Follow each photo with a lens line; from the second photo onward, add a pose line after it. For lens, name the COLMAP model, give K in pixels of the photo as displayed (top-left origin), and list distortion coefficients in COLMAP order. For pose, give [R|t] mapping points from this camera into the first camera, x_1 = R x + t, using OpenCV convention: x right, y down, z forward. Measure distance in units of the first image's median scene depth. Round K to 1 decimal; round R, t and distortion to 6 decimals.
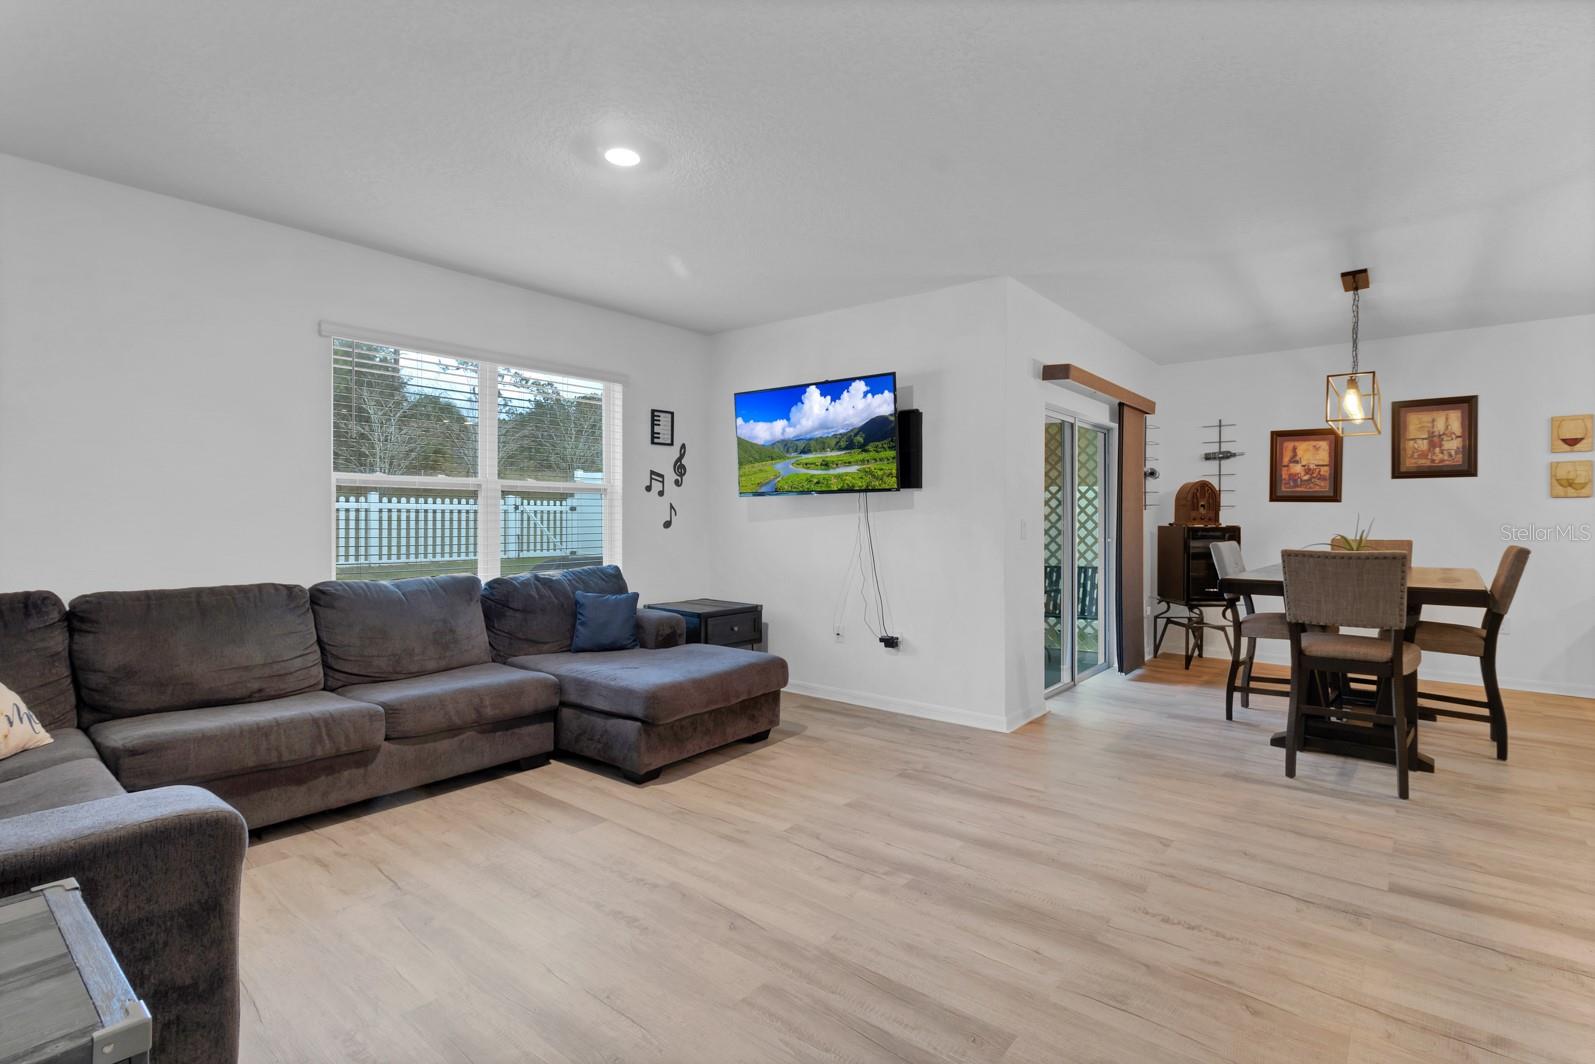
lens RADIAL K [[756.2, 0, 804.2], [0, 756.2, 521.2], [0, 0, 1]] dist [0.001167, 0.001516]
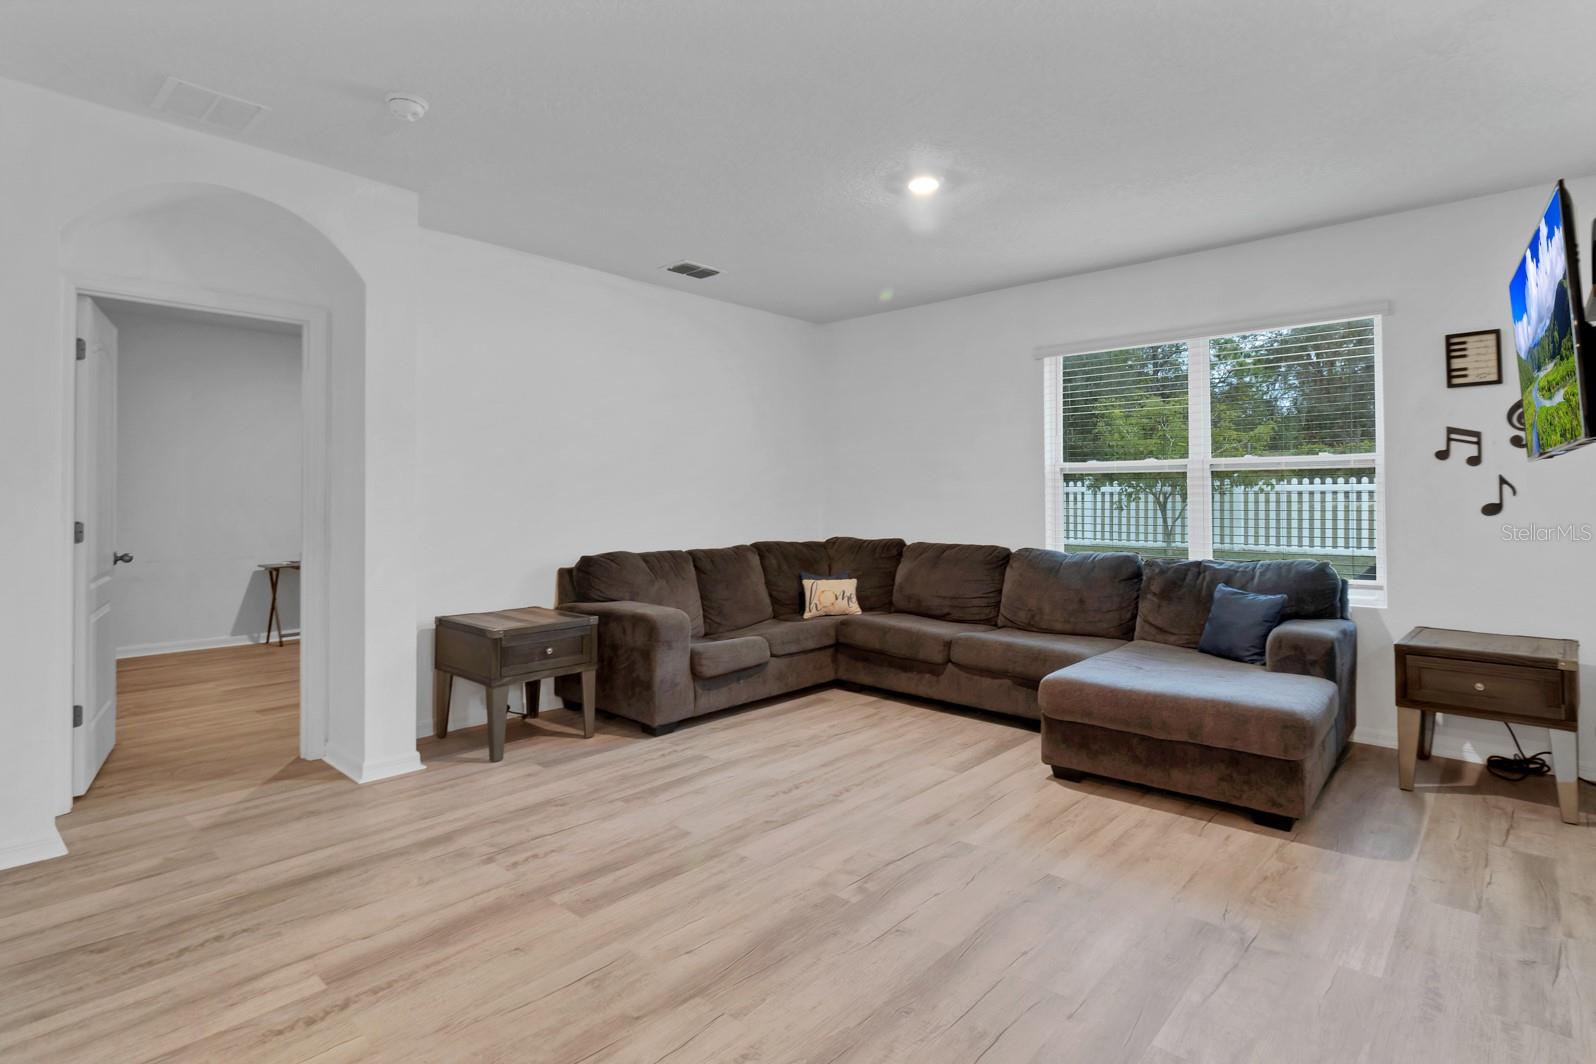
lens RADIAL K [[788.2, 0, 808.2], [0, 788.2, 492.3], [0, 0, 1]] dist [0.002327, -0.003379]
pose [[-0.047743, -0.011689, -0.998791, 0.614689], [-0.004480, 0.999924, -0.011488, 0.000276], [0.998850, 0.003926, -0.047791, 0.565131]]
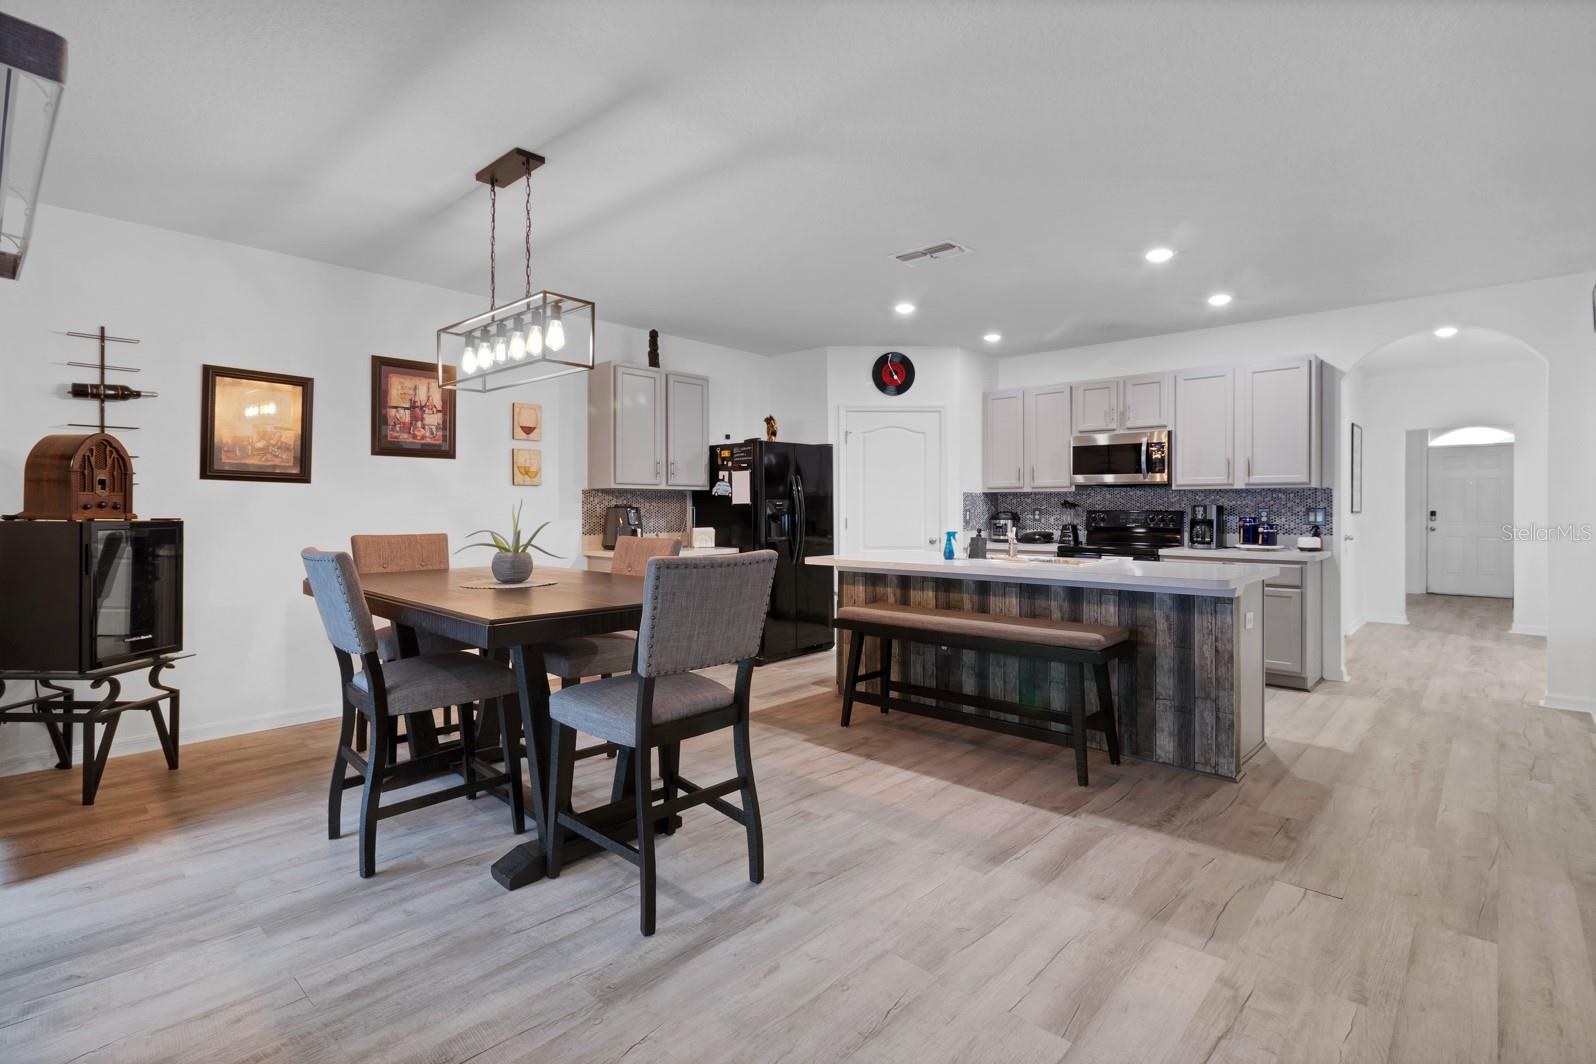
lens RADIAL K [[756.7, 0, 805.0], [0, 756.7, 513.0], [0, 0, 1]] dist [0.001167, 0.001516]
pose [[0.062703, -0.007770, 0.998002, 0.039441], [0.002949, 0.999967, 0.007600, -0.001434], [-0.998028, 0.002467, 0.062724, 0.665301]]
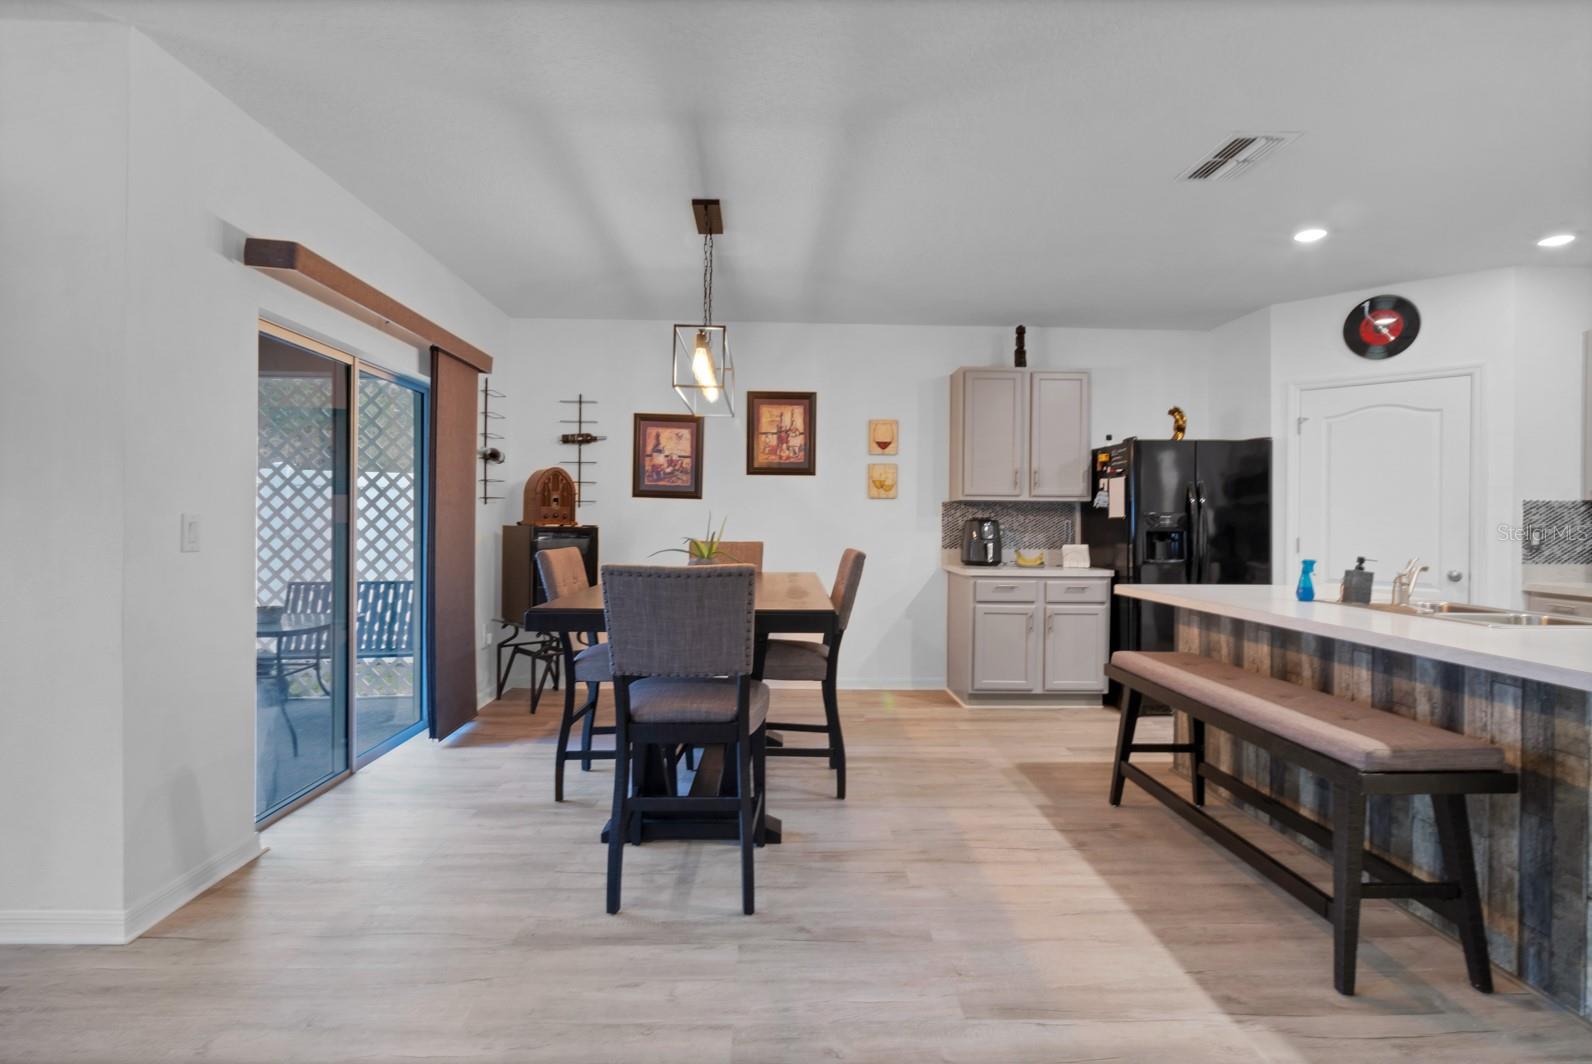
lens RADIAL K [[786.3, 0, 793.1], [0, 786.3, 522.8], [0, 0, 1]] dist [0.002327, -0.003379]
pose [[0.757335, 0.002384, 0.653022, 0.251269], [-0.005824, 0.999978, 0.003103, -0.000725], [-0.653001, -0.006154, 0.757332, 0.307703]]
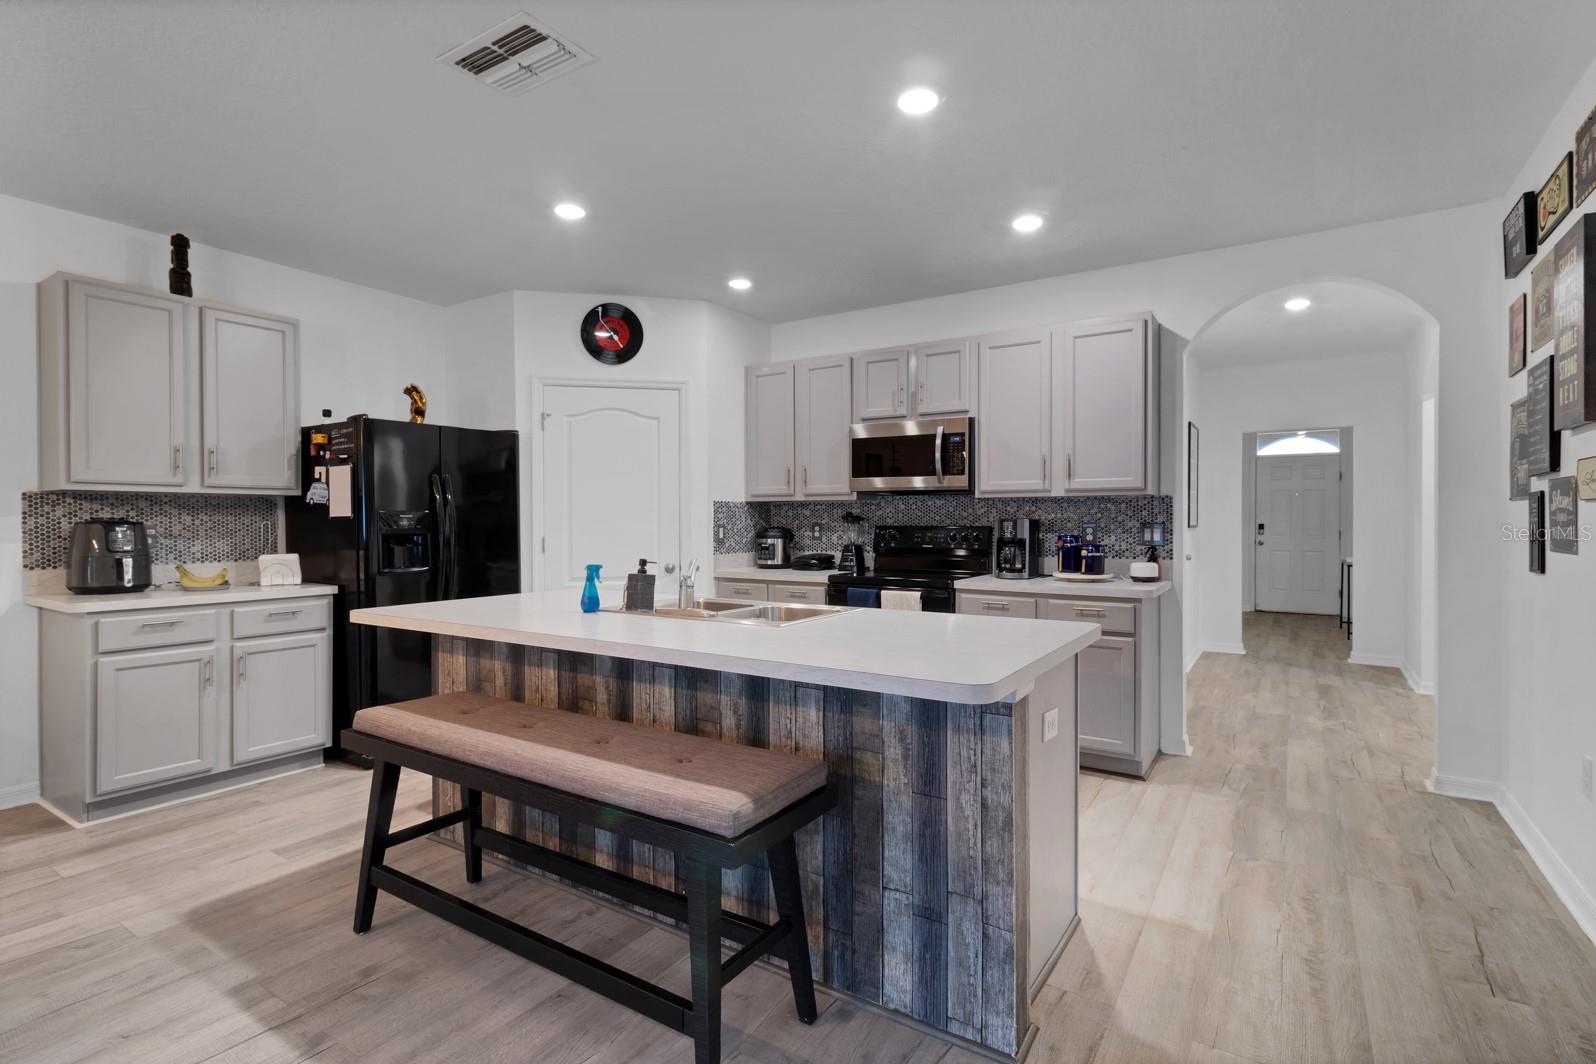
lens RADIAL K [[756.7, 0, 809.7], [0, 756.7, 526.7], [0, 0, 1]] dist [0.001167, 0.001516]
pose [[-0.110930, -0.010003, 0.993778, 0.444795], [0.003087, 0.999941, 0.010410, -0.003943], [-0.993823, 0.004223, -0.110893, 0.433723]]
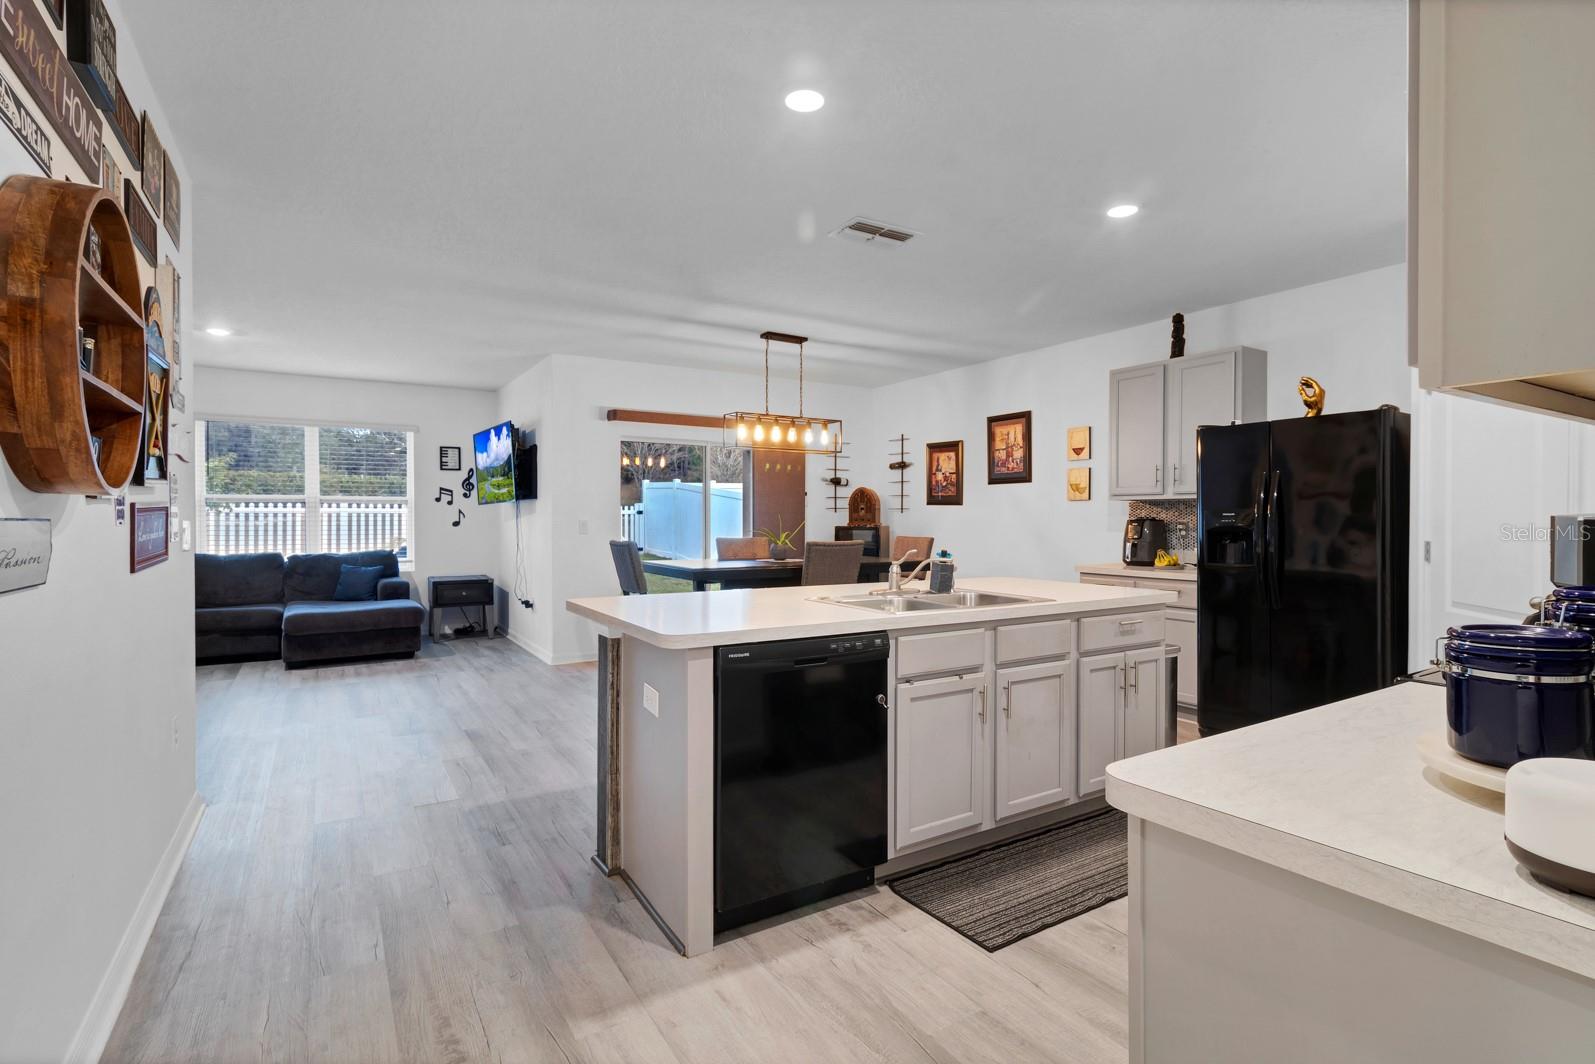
lens RADIAL K [[756.2, 0, 808.4], [0, 756.2, 527.1], [0, 0, 1]] dist [0.001167, 0.001516]
pose [[0.947436, 0.002666, -0.319934, 1.156683], [-0.000307, 0.999972, 0.007424, 0.000056], [0.319945, -0.006935, 0.947411, -0.223123]]
